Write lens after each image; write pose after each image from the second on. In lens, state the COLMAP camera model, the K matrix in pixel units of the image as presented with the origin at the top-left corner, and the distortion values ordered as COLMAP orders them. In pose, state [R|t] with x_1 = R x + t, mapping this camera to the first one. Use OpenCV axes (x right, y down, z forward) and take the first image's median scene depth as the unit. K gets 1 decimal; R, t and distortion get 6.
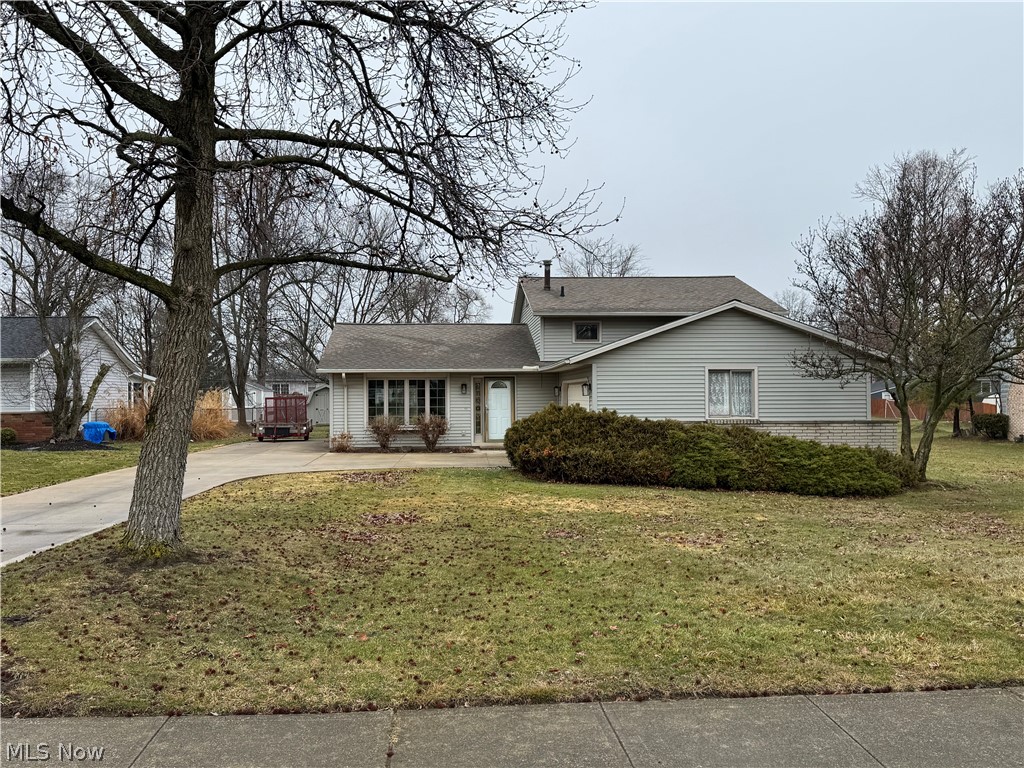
lens RADIAL K [[896.1, 0, 511.6], [0, 896.1, 385.1], [0, 0, 1]] dist [0.009271, 0.001784]
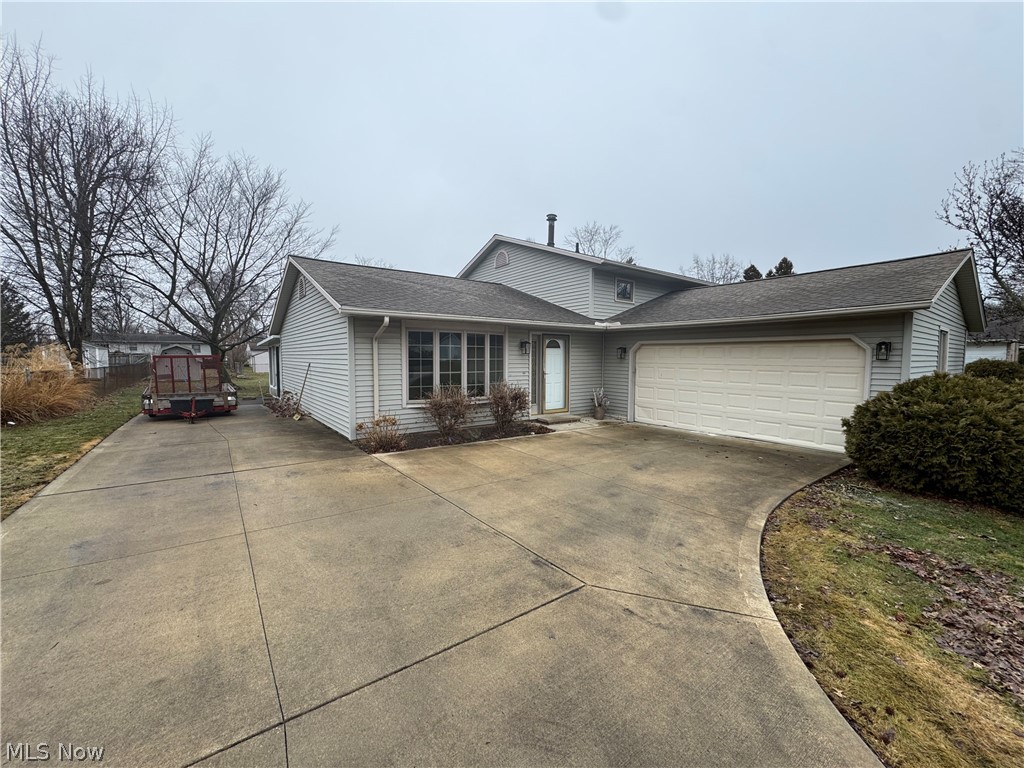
lens RADIAL K [[408.7, 0, 514.0], [0, 408.7, 386.0], [0, 0, 1]] dist [-0.003816, -0.000331]
pose [[0.843949, -0.027550, 0.535715, -0.254404], [-0.017244, 0.996771, 0.078426, 0.009611], [-0.536146, -0.075425, 0.840749, 0.694913]]
